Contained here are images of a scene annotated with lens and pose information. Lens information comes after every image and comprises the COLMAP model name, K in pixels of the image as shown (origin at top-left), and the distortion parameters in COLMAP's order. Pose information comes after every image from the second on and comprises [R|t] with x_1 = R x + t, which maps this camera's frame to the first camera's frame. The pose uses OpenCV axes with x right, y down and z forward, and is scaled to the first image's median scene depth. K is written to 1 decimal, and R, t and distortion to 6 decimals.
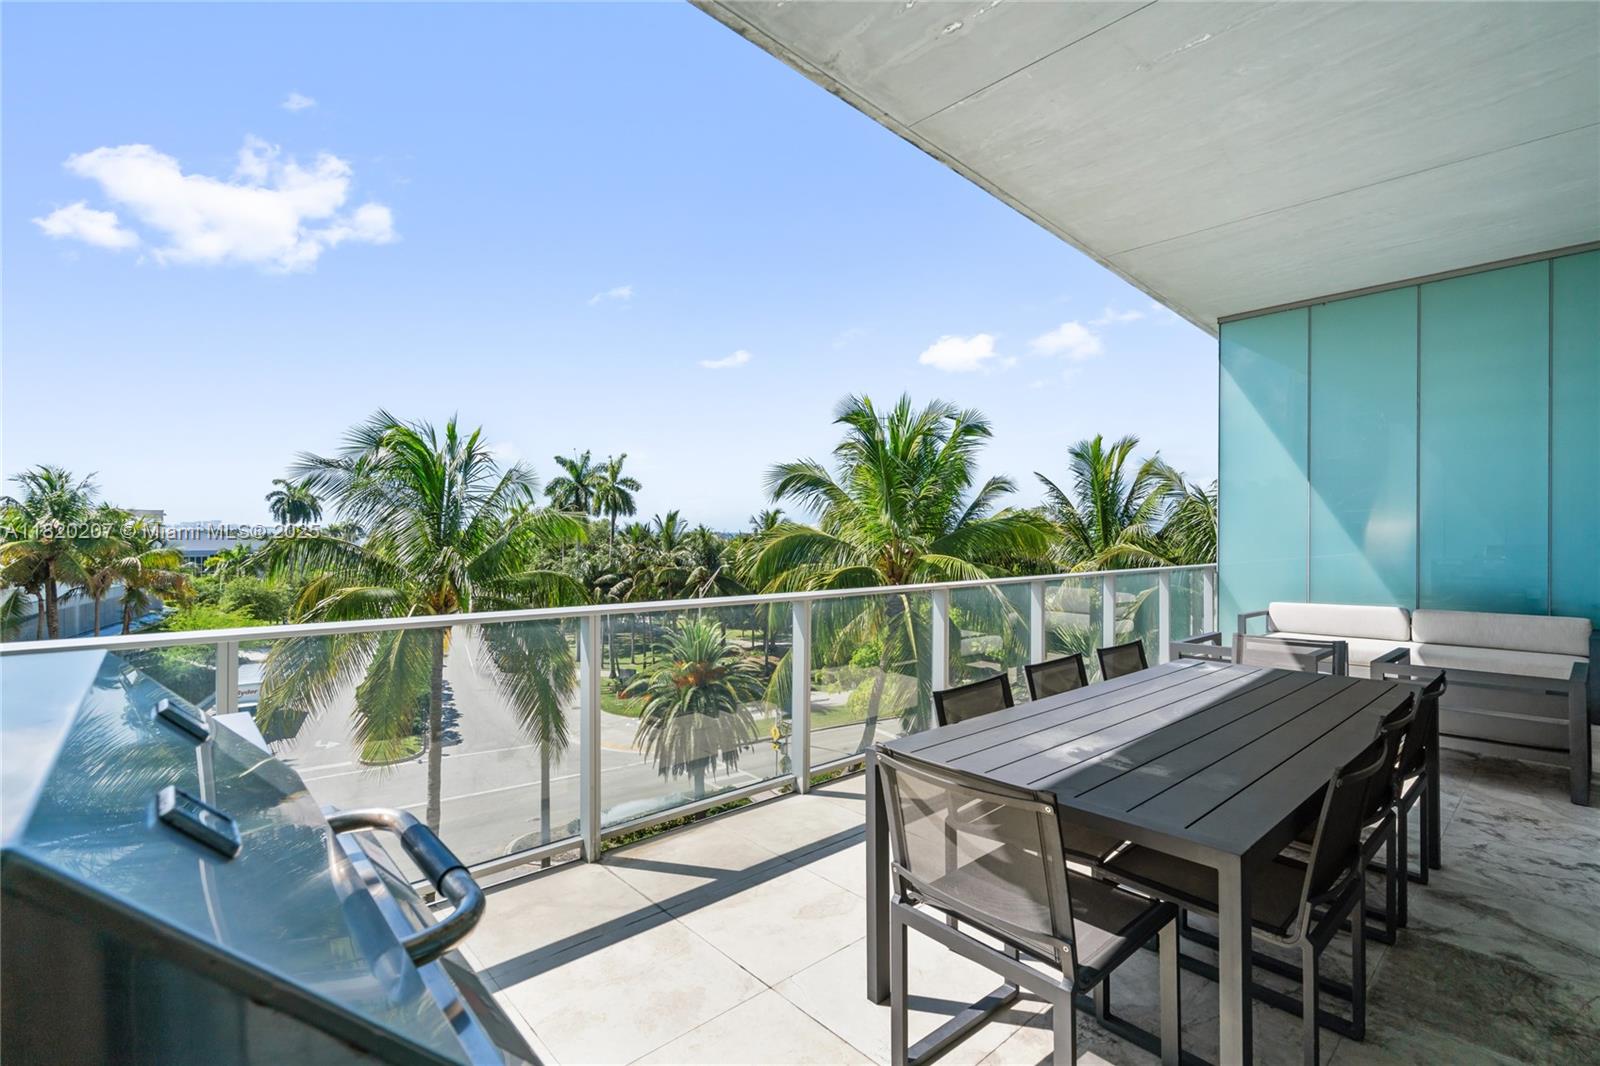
lens RADIAL K [[741.2, 0, 792.5], [0, 741.2, 539.9], [0, 0, 1]] dist [0.010522, 0.000190]
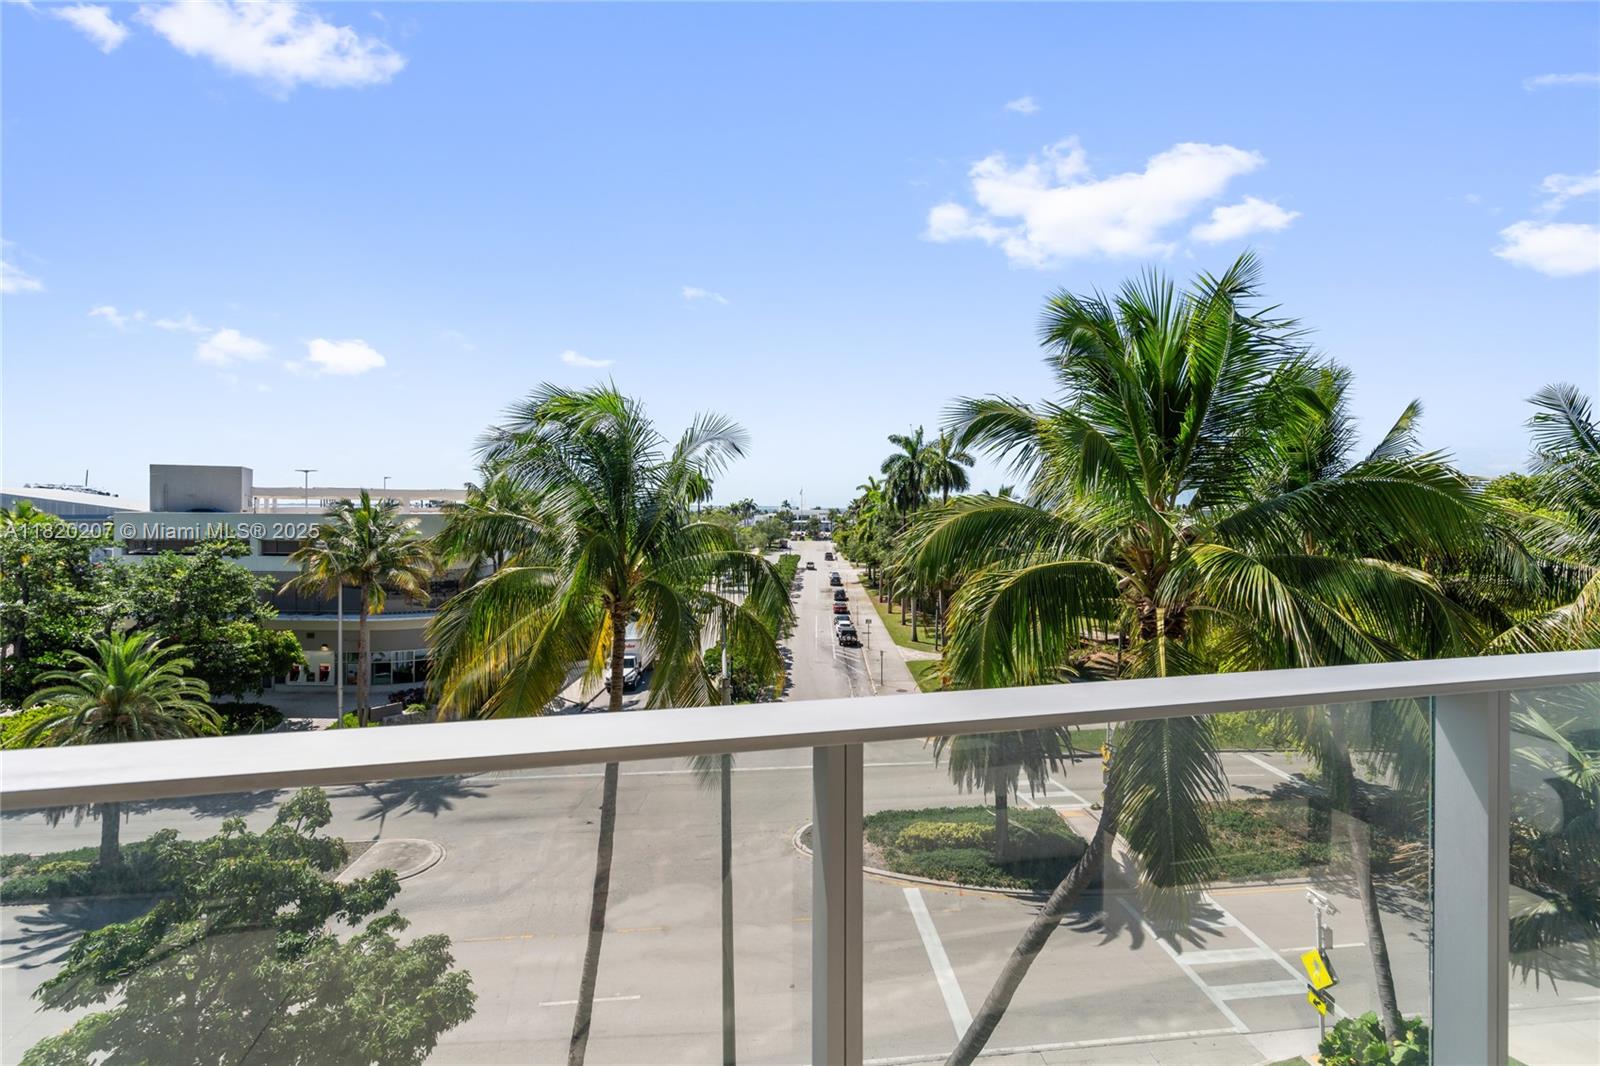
lens RADIAL K [[737.9, 0, 796.0], [0, 737.9, 520.5], [0, 0, 1]] dist [-0.003760, 0.000356]
pose [[0.884803, 0.002538, -0.465958, 0.071208], [-0.000742, 0.999992, 0.004037, 0.001064], [0.465965, -0.003226, 0.884797, 0.159219]]
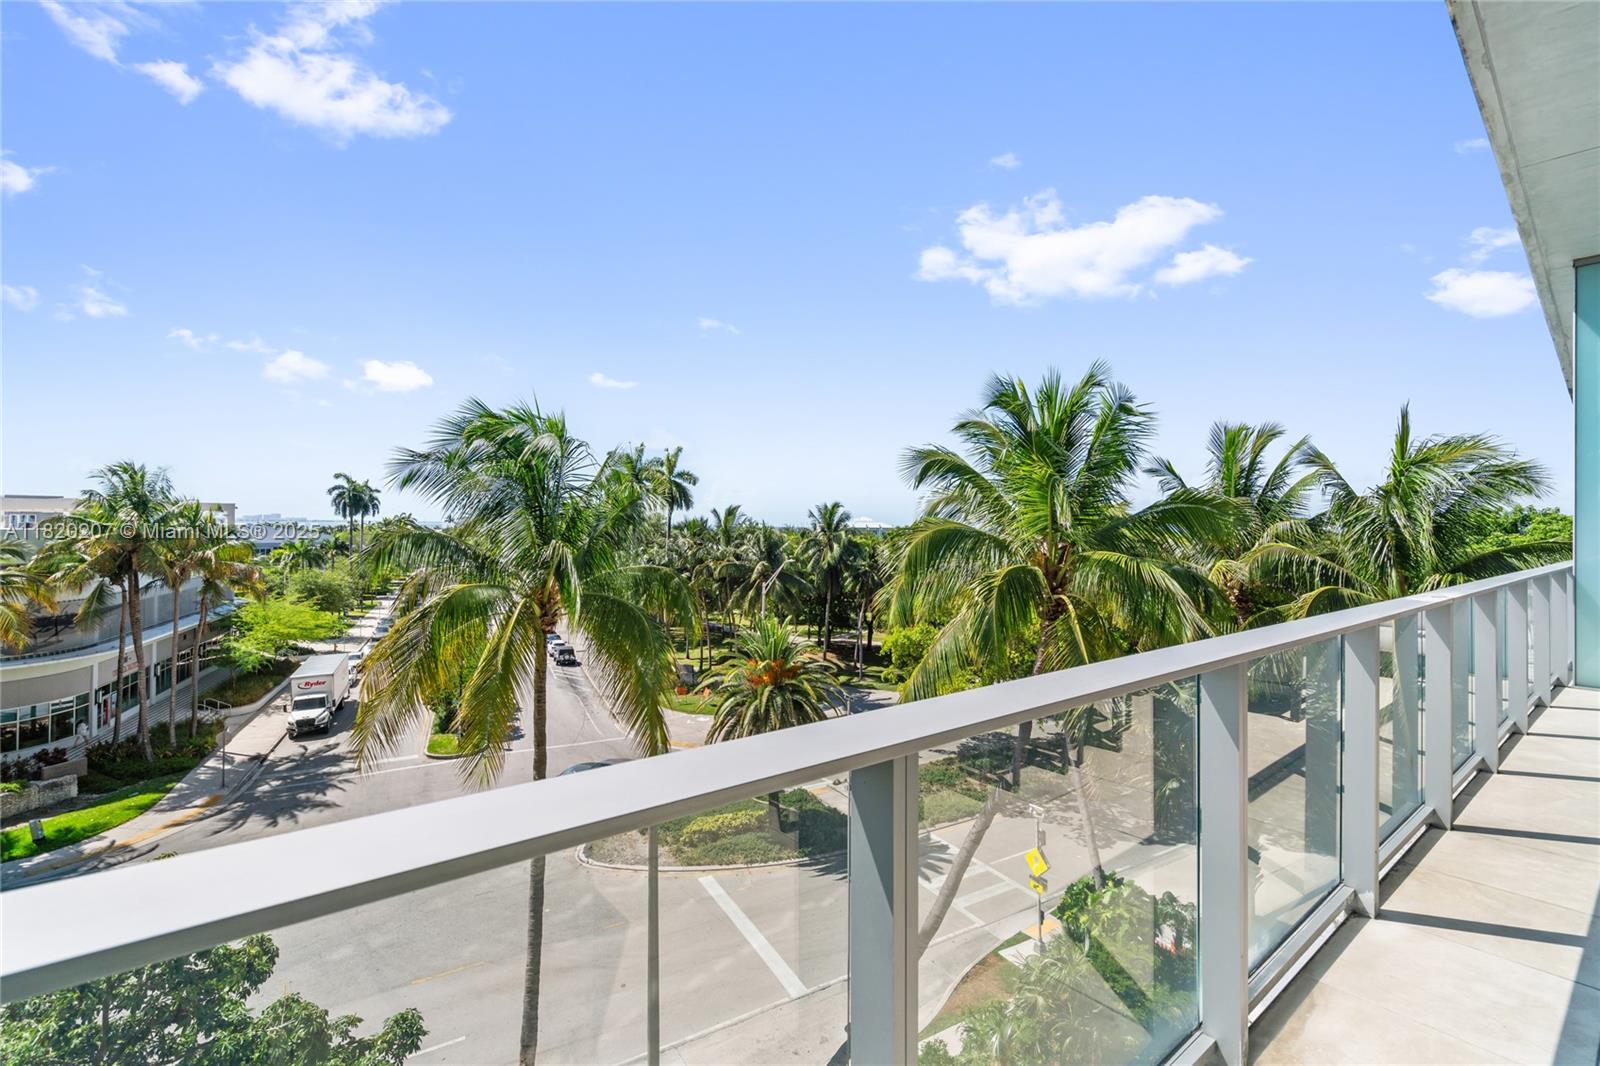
lens RADIAL K [[738.7, 0, 800.0], [0, 738.7, 533.0], [0, 0, 1]] dist [-0.000478, 0.000060]
pose [[0.999159, 0.002739, -0.040923, -0.061786], [-0.002811, 0.999995, -0.001707, 0.000038], [0.040918, 0.001821, 0.999161, 0.045085]]
